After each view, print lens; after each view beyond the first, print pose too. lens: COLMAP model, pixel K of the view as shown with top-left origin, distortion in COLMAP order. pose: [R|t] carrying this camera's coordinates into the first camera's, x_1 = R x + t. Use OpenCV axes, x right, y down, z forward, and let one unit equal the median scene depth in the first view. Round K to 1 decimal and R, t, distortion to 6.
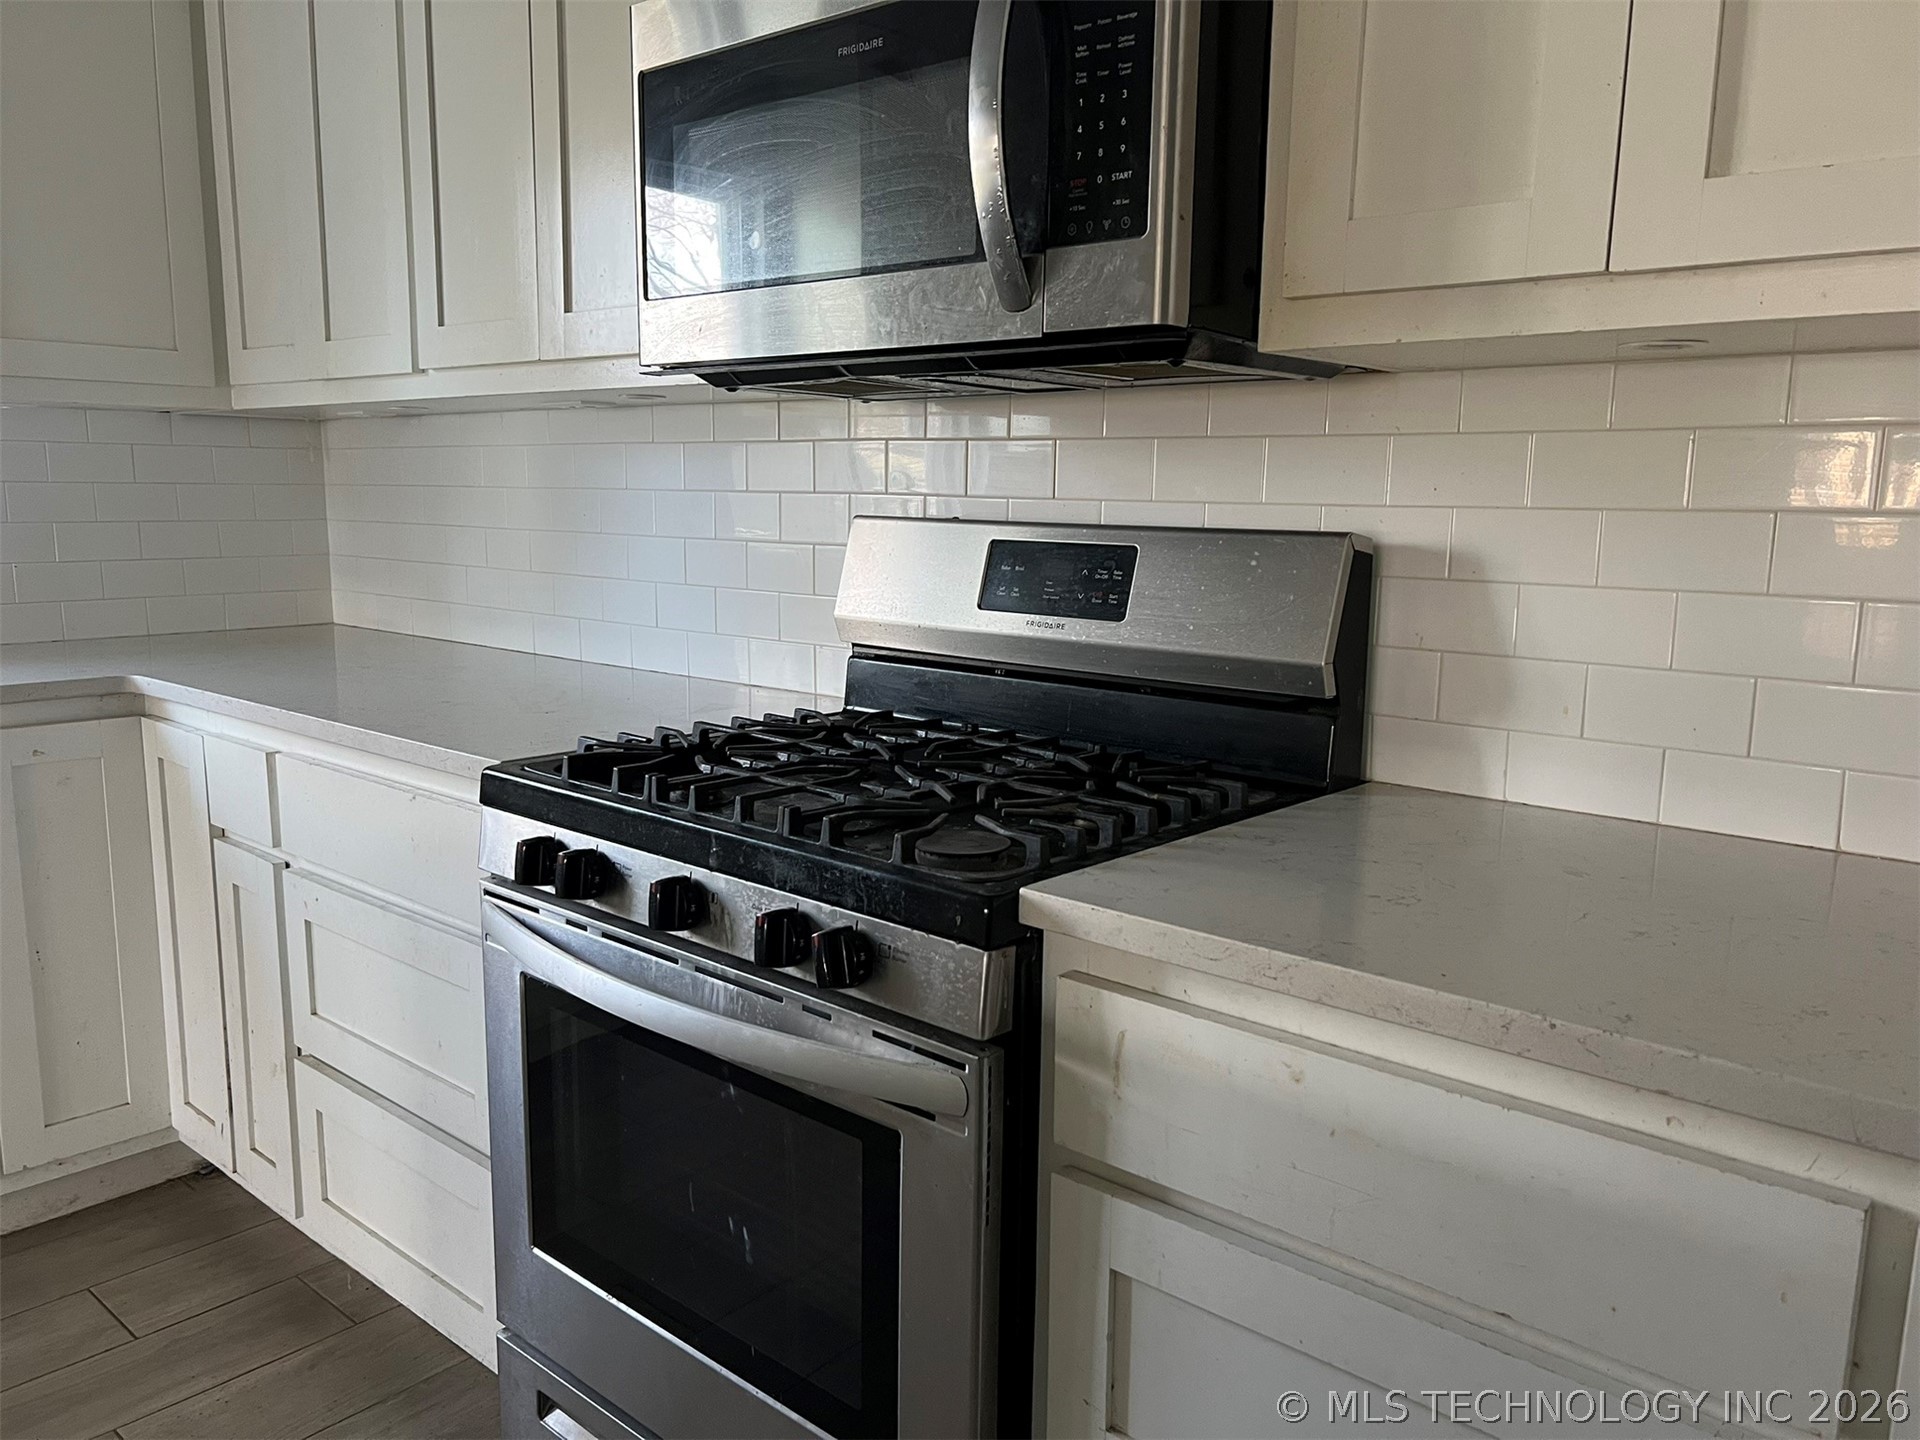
lens RADIAL K [[1438.4, 0, 962.1], [0, 1438.4, 725.5], [0, 0, 1]] dist [0.030358, -0.016713]
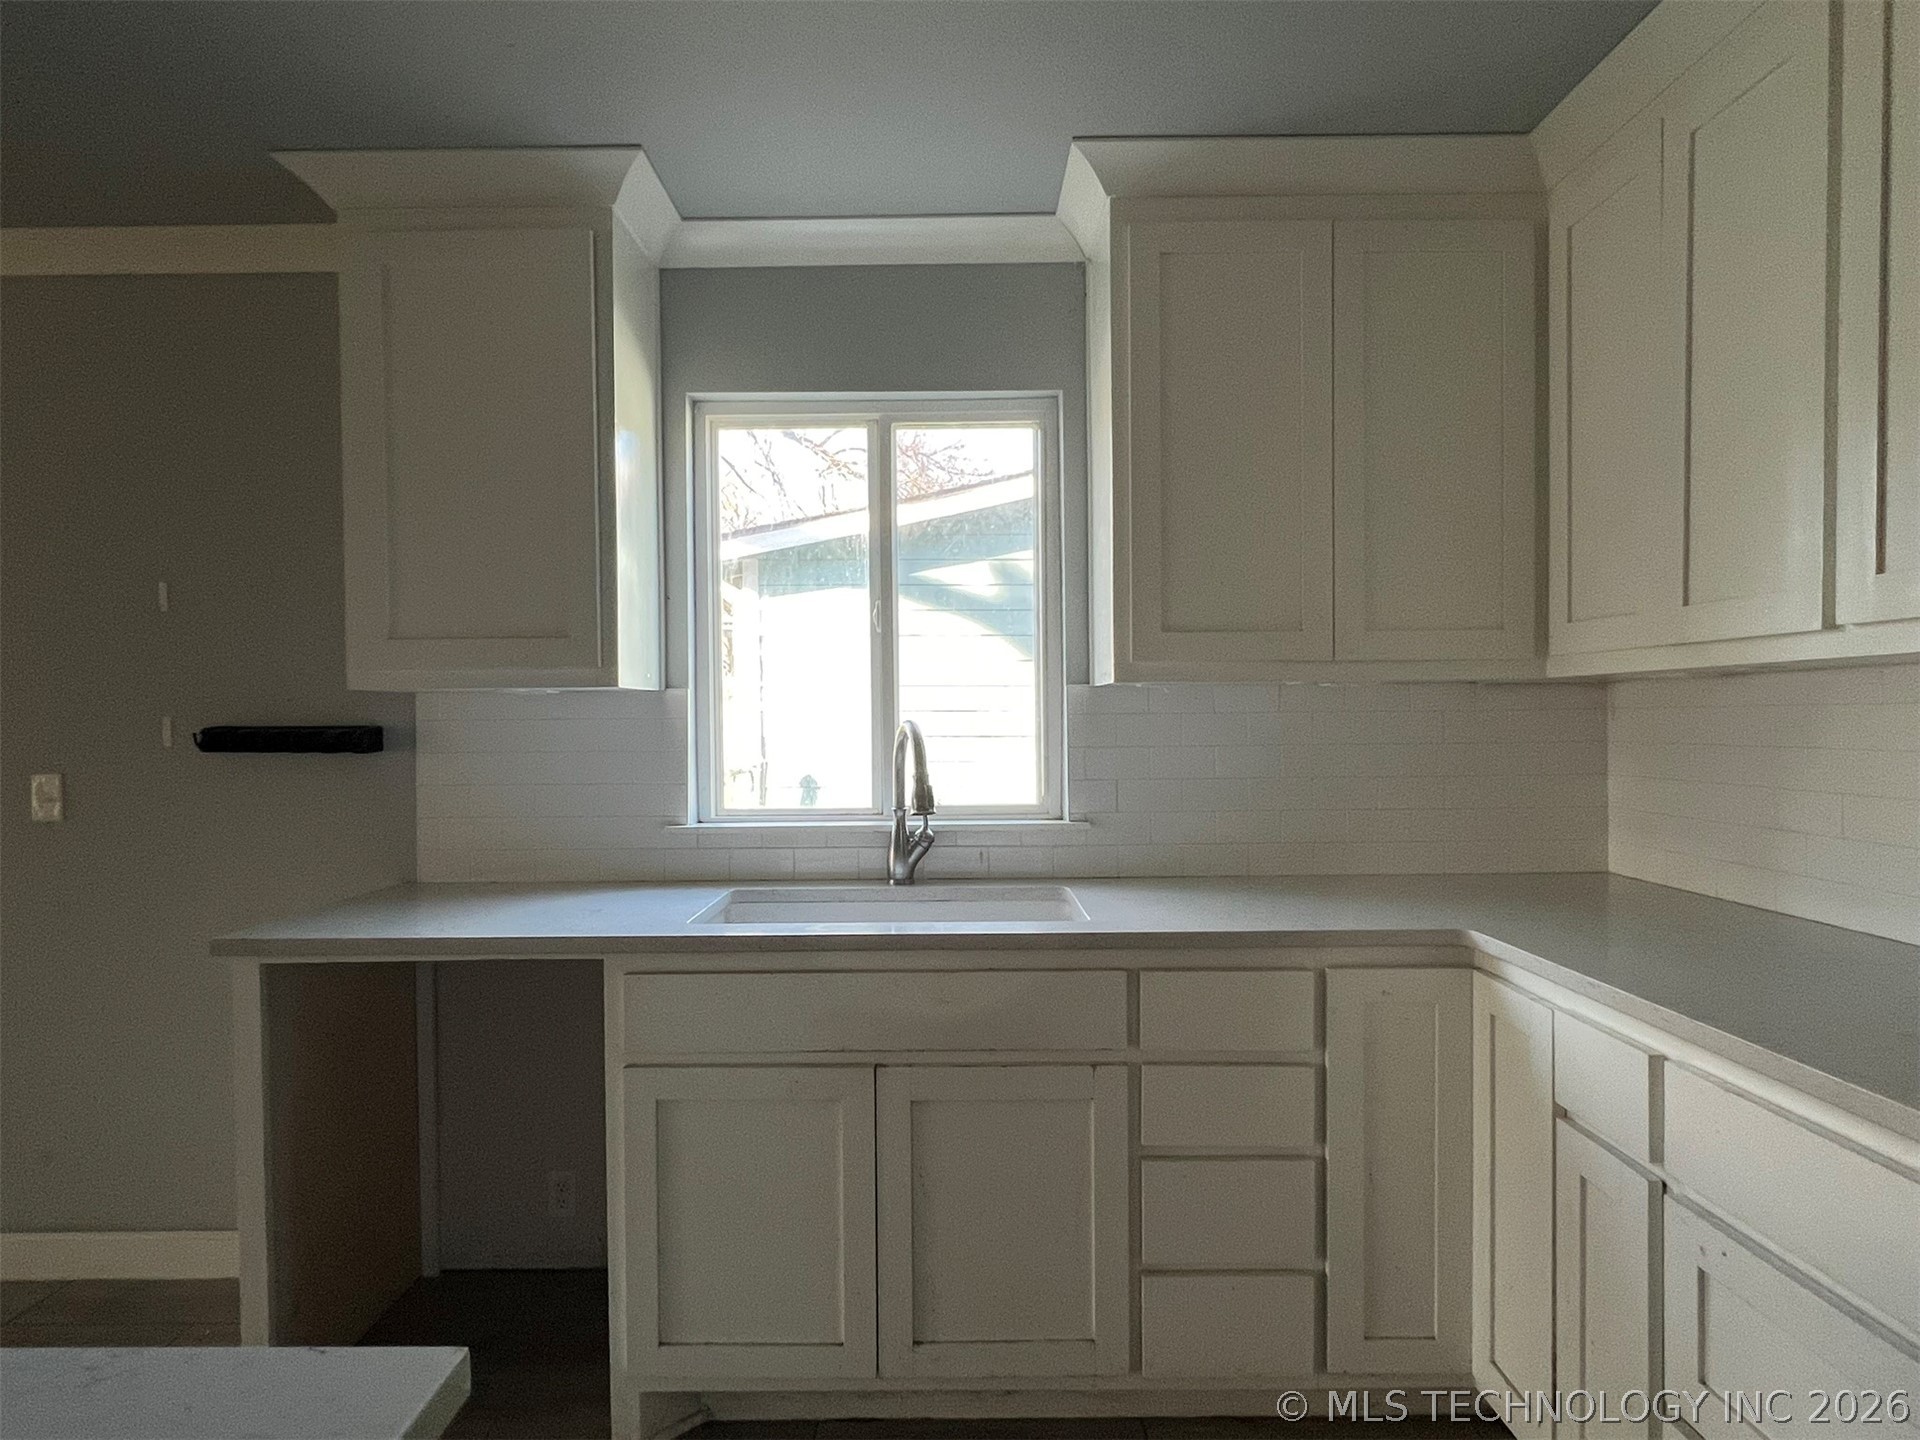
lens RADIAL K [[1049.4, 0, 956.7], [0, 1049.4, 721.8], [0, 0, 1]] dist [-0.002645, -0.000575]
pose [[0.662130, -0.016567, -0.749206, -0.245923], [-0.102969, 0.988262, -0.112854, -0.061114], [0.742281, 0.151869, 0.652652, 0.199218]]
